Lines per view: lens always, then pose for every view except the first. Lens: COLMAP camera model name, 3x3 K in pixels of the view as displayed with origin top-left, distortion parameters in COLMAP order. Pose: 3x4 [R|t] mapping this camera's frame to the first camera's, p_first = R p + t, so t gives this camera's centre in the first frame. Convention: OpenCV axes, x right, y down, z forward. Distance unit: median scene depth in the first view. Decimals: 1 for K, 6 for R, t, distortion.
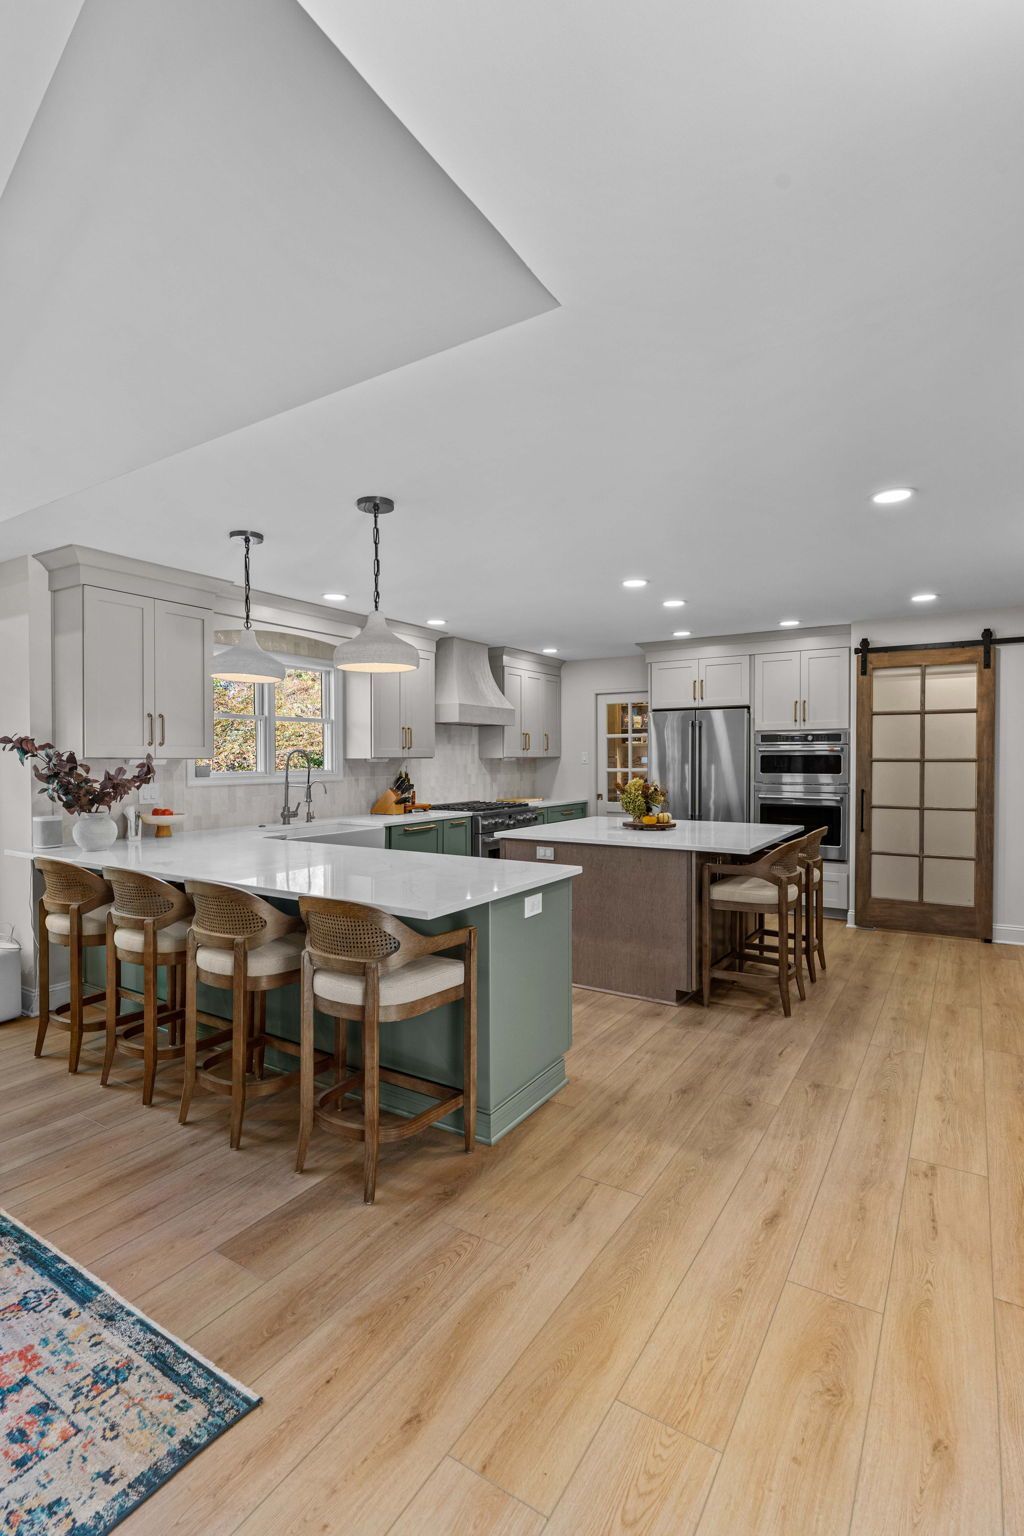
lens RADIAL K [[718.0, 0, 515.3], [0, 718.0, 768.8], [0, 0, 1]] dist [-0.000370, -0.000348]
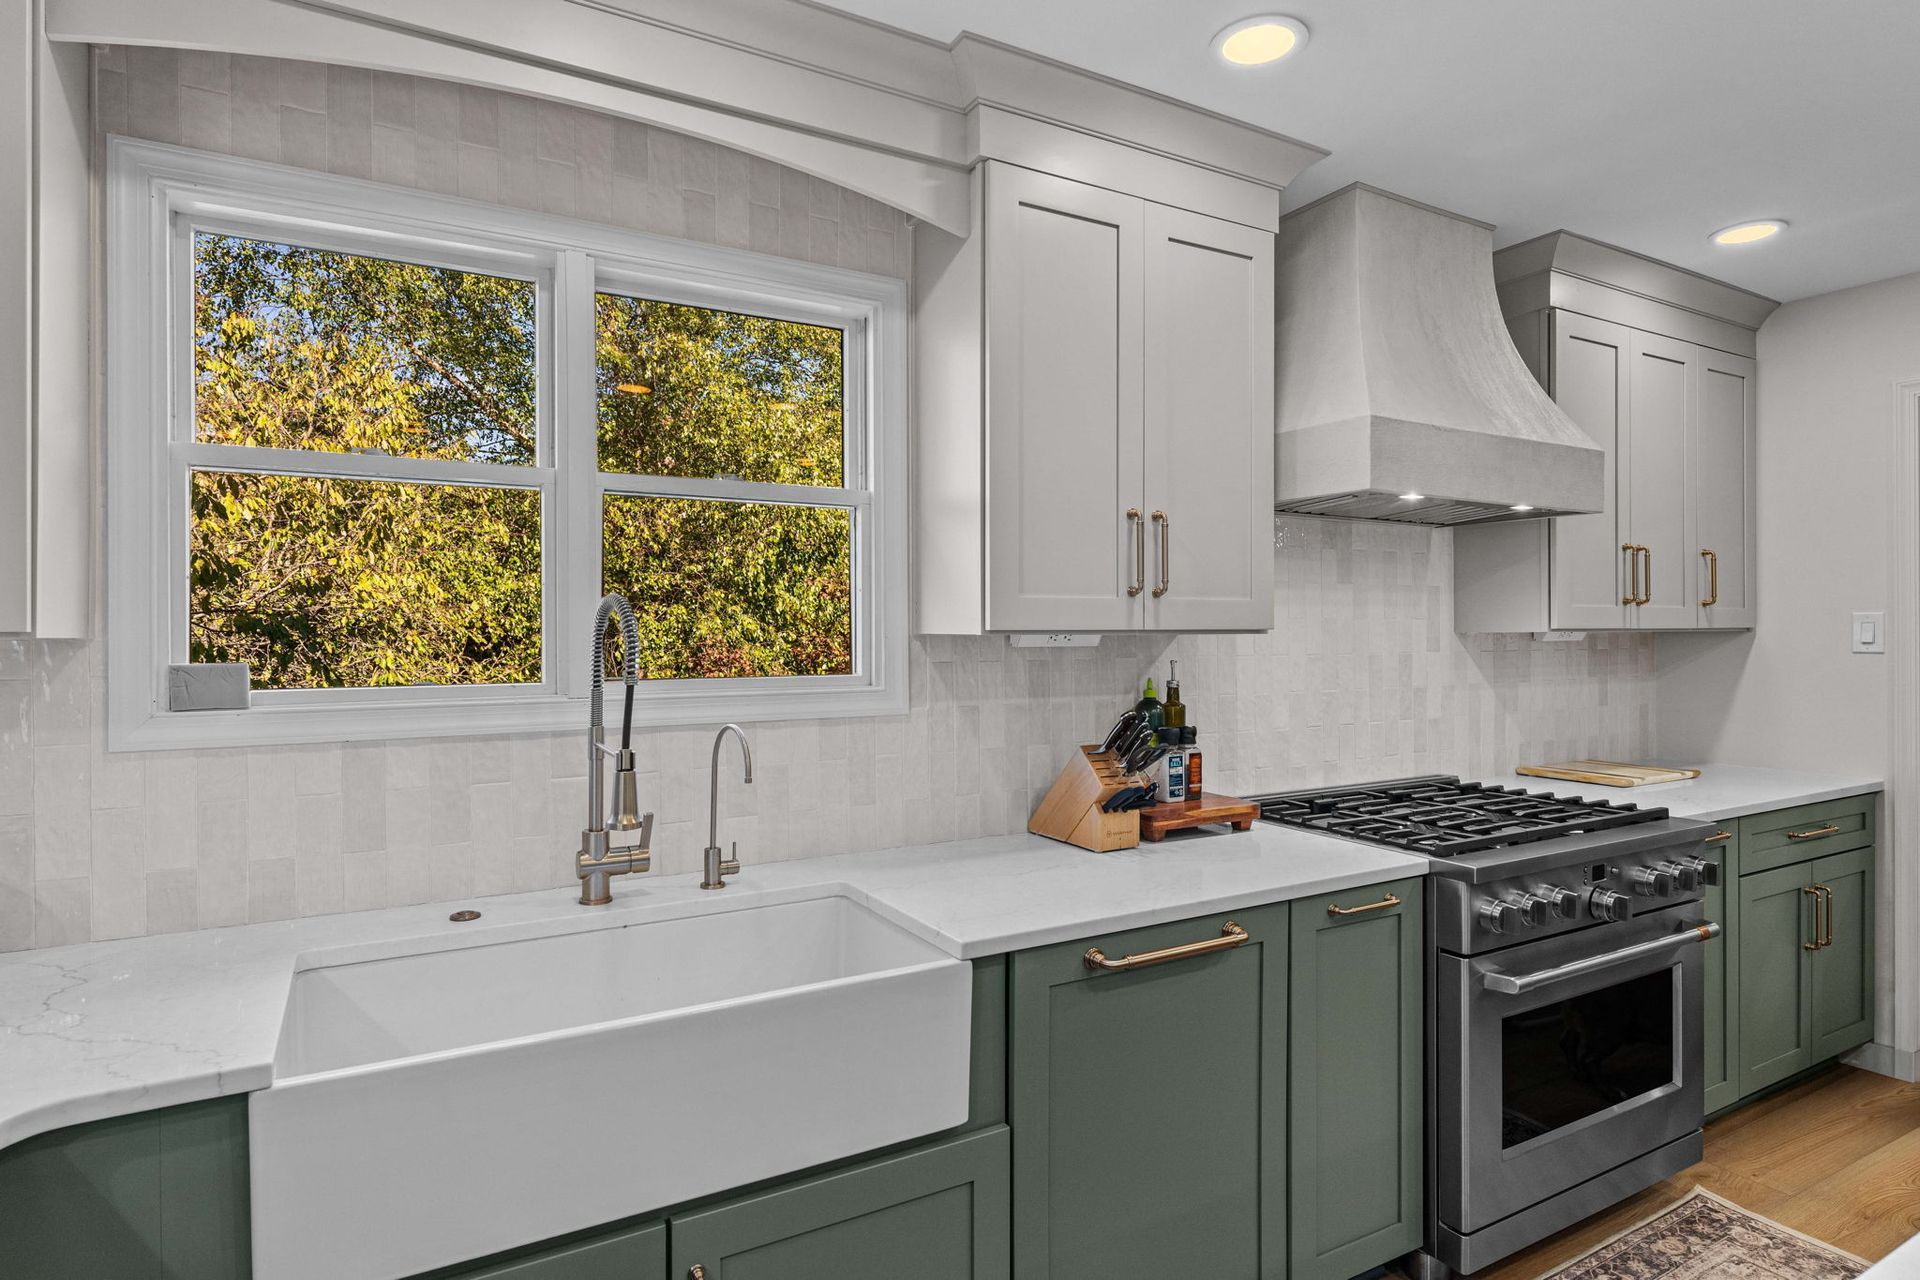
lens RADIAL K [[1035.7, 0, 962.9], [0, 1035.7, 634.6], [0, 0, 1]] dist [-0.002298, -0.002148]
pose [[0.883763, 0.001362, -0.467933, -0.038130], [-0.007188, 0.999917, -0.010666, -0.010036], [0.467880, 0.012790, 0.883699, 0.665476]]
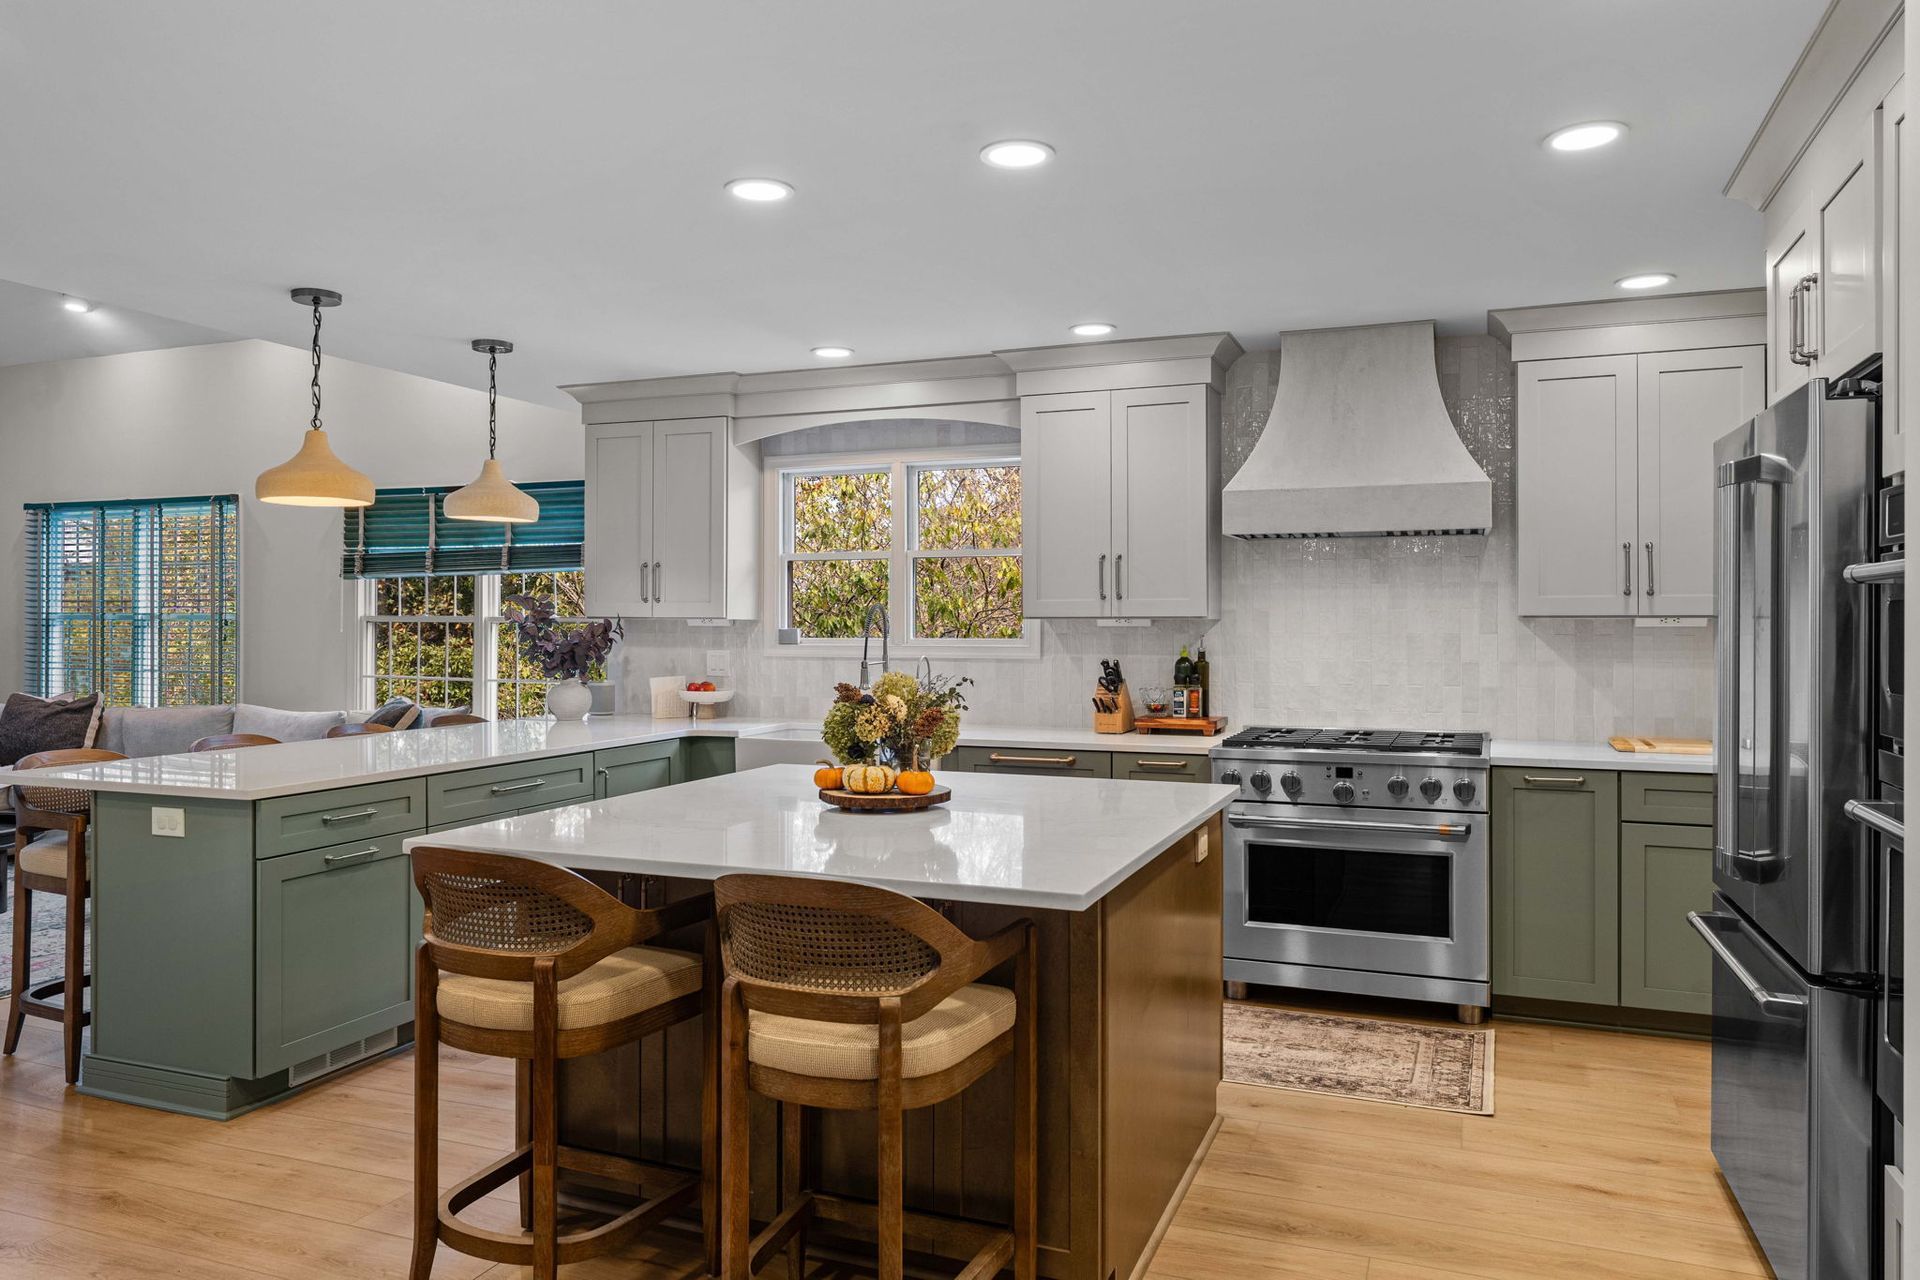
lens RADIAL K [[1300.6, 0, 955.1], [0, 1300.6, 618.8], [0, 0, 1]] dist [0.001402, 0.000028]
pose [[0.183406, -0.001471, -0.983036, 0.715360], [-0.016705, 0.999850, -0.004613, -0.008854], [0.982895, 0.017268, 0.183354, 0.759932]]
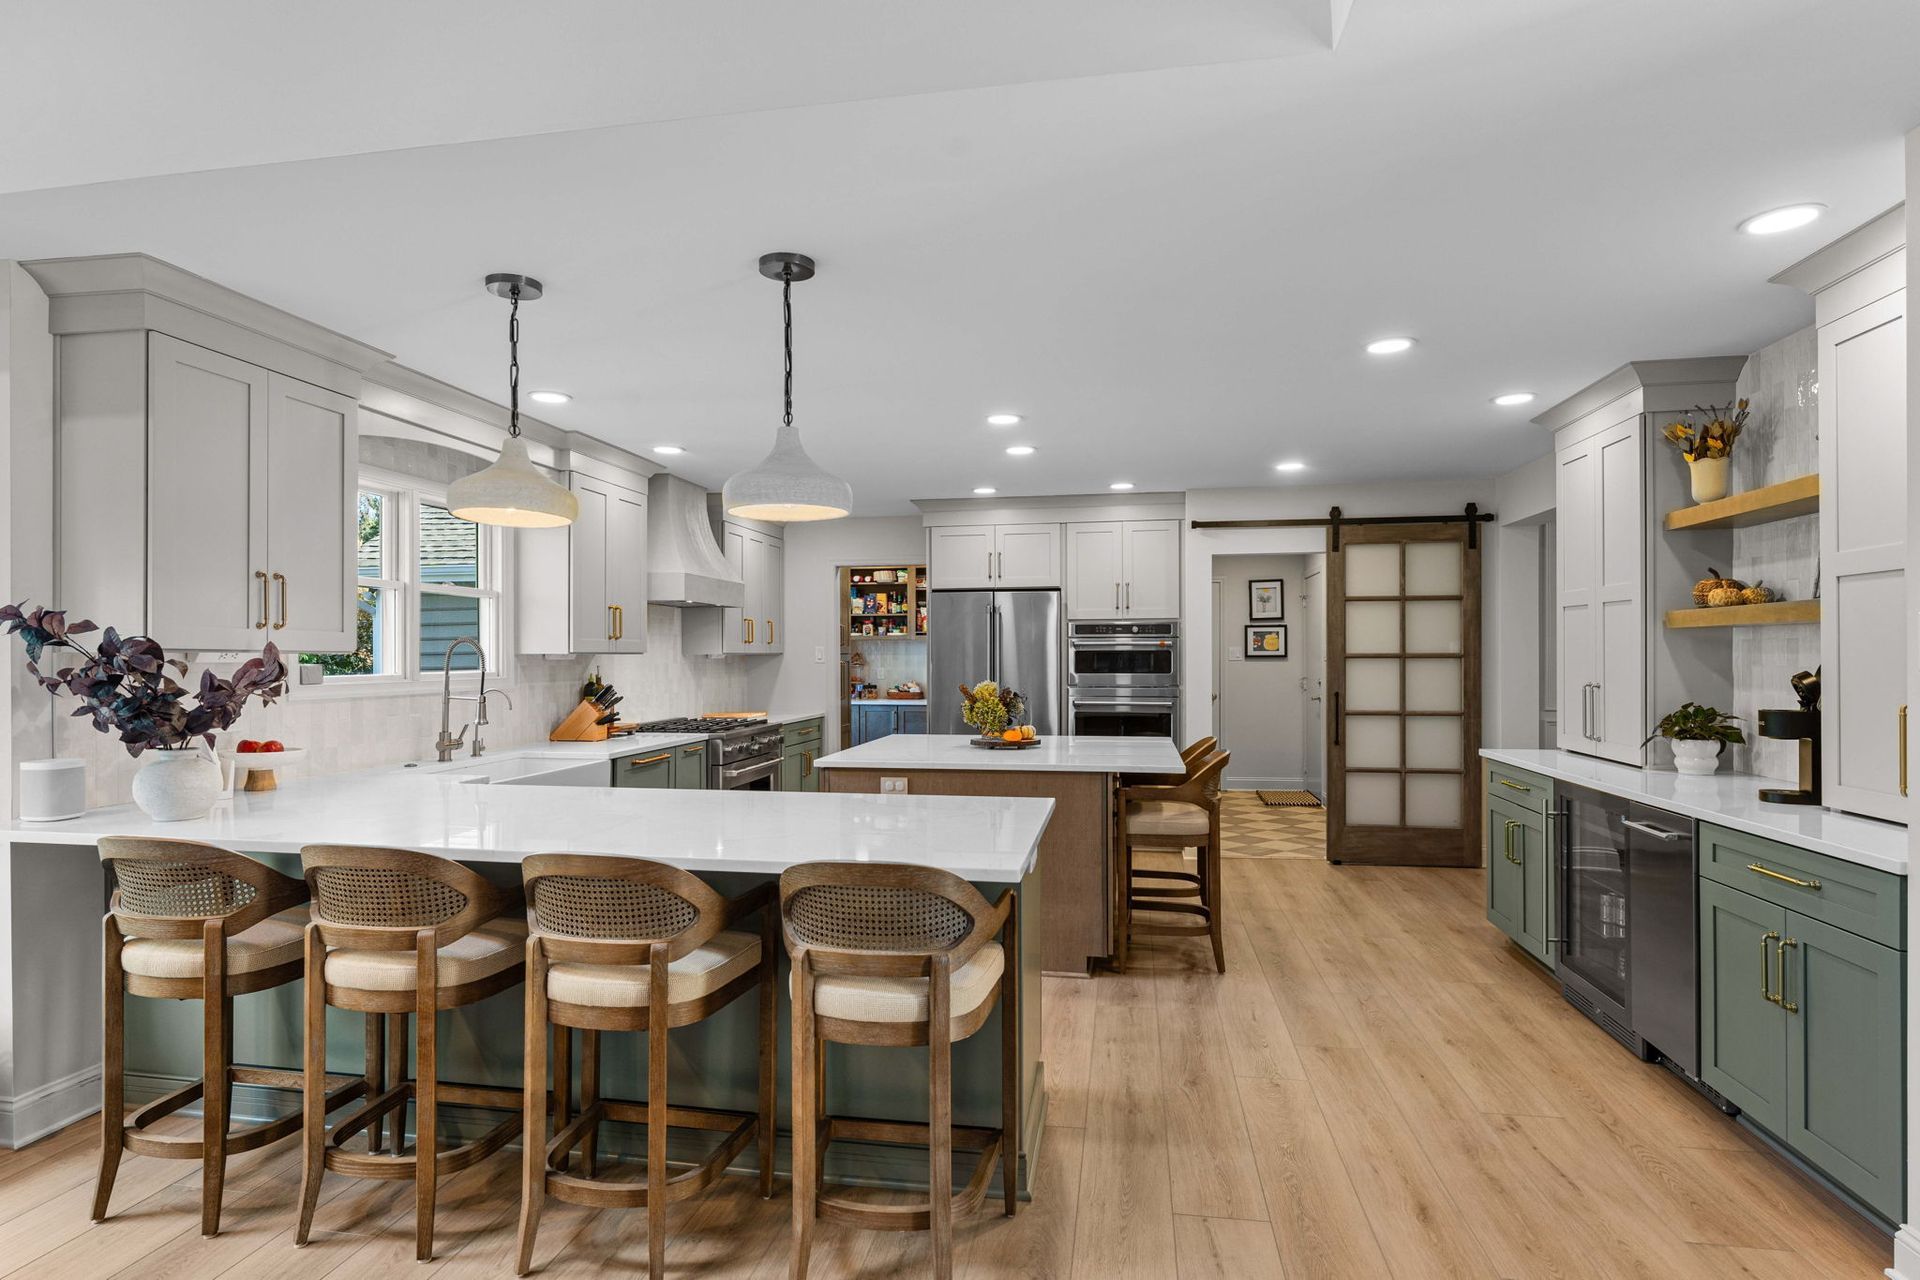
lens RADIAL K [[982.1, 0, 952.4], [0, 982.1, 654.2], [0, 0, 1]] dist [0.000055, -0.000621]
pose [[0.927200, 0.000749, 0.374566, -0.207317], [0.006297, 0.999825, -0.017588, 0.003522], [-0.374514, 0.018666, 0.927033, 0.057548]]
